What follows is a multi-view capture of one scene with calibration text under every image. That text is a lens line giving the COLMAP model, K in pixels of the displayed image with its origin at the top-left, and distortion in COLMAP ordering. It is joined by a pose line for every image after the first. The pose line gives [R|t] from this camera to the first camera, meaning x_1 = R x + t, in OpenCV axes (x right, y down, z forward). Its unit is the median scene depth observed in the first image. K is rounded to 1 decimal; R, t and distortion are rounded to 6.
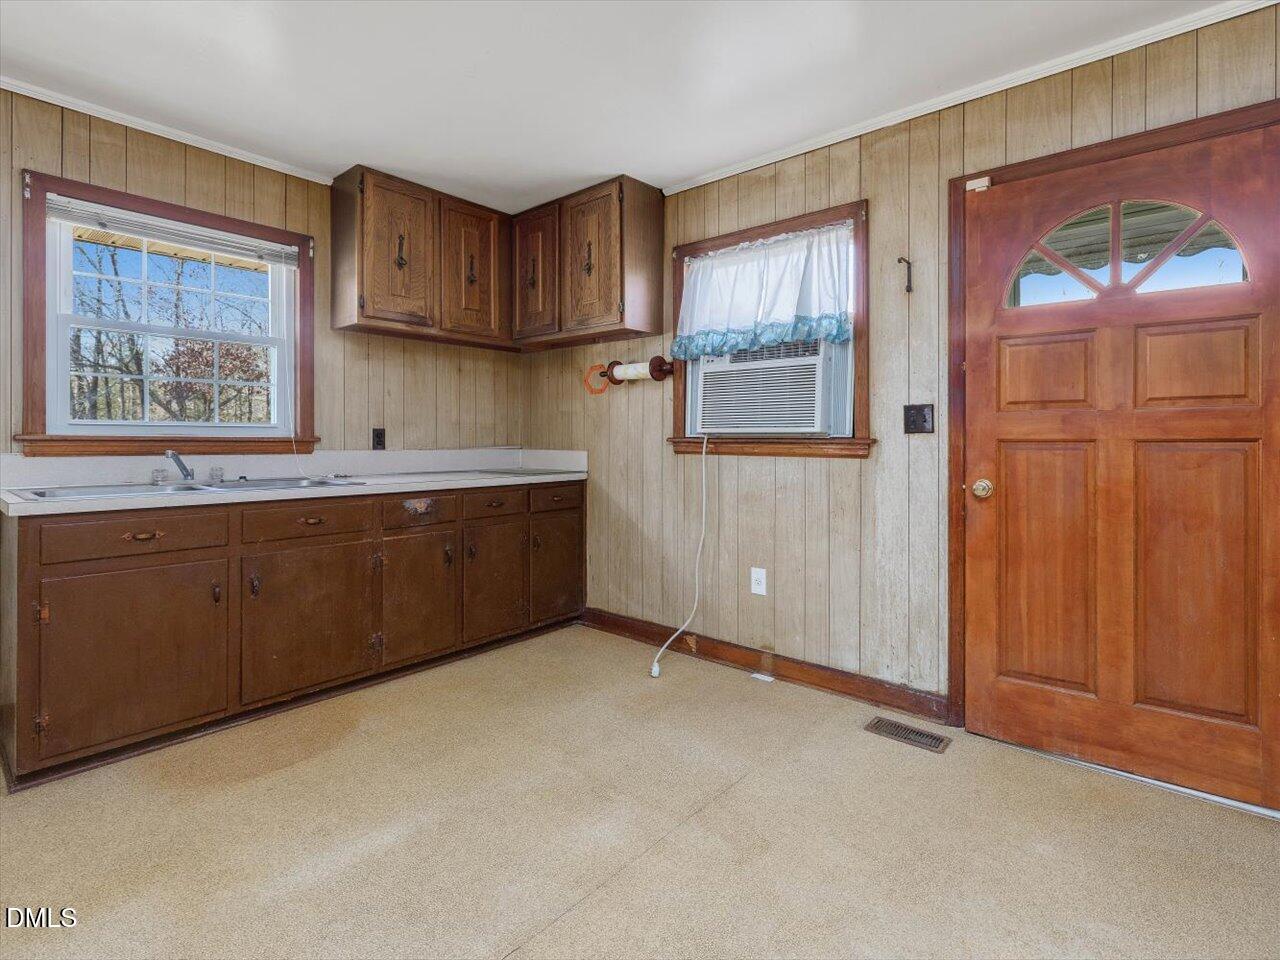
lens RADIAL K [[638.6, 0, 645.1], [0, 638.6, 437.6], [0, 0, 1]] dist [0.000490, 0.000233]
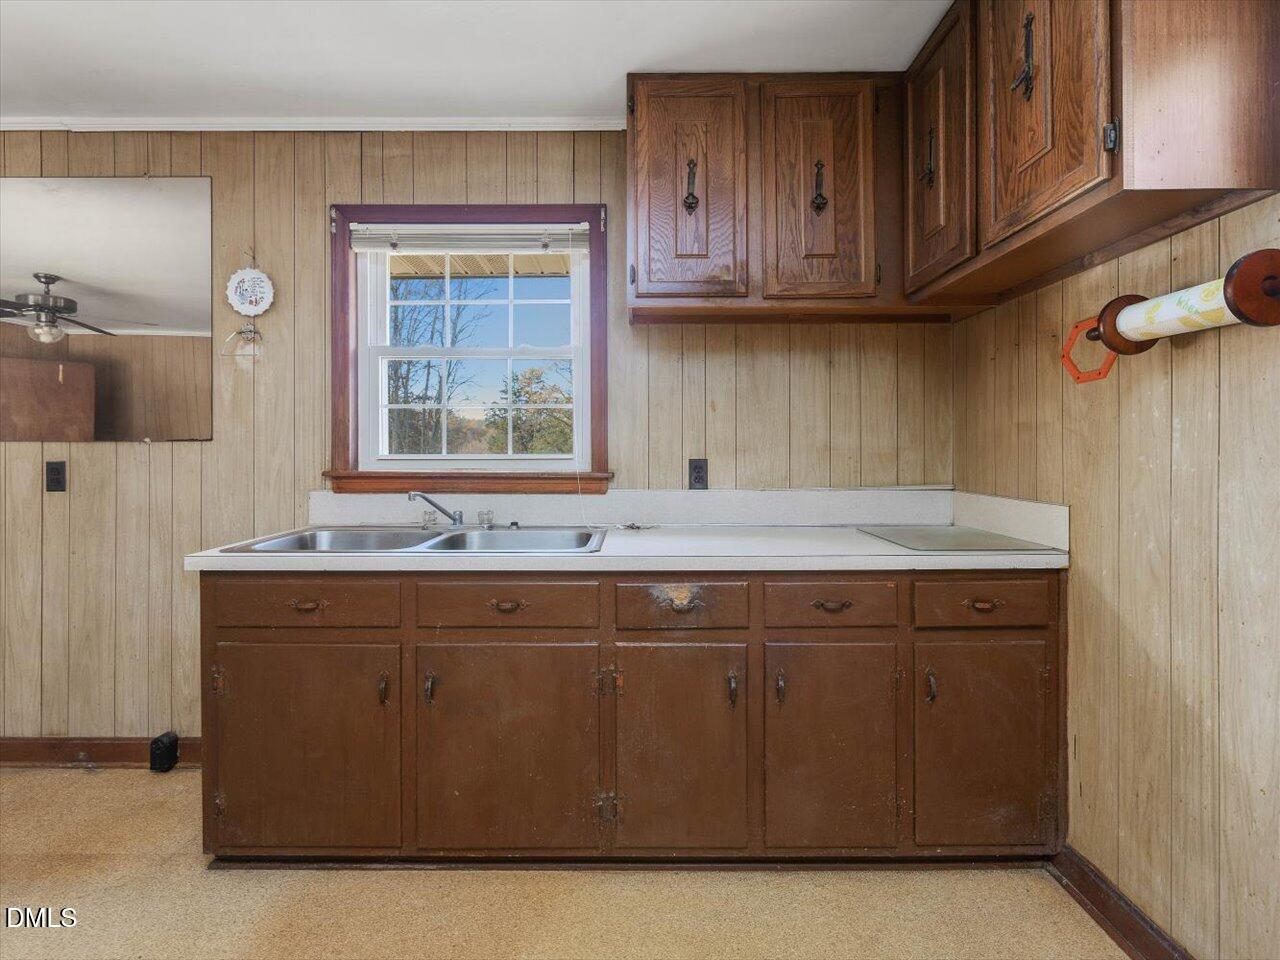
lens RADIAL K [[613.9, 0, 639.7], [0, 613.9, 450.8], [0, 0, 1]] dist [-0.001229, -0.000278]
pose [[0.652286, -0.001575, -0.757971, 0.054685], [0.006541, 0.999972, 0.003551, -0.029396], [0.757945, -0.007274, 0.652278, 0.598592]]
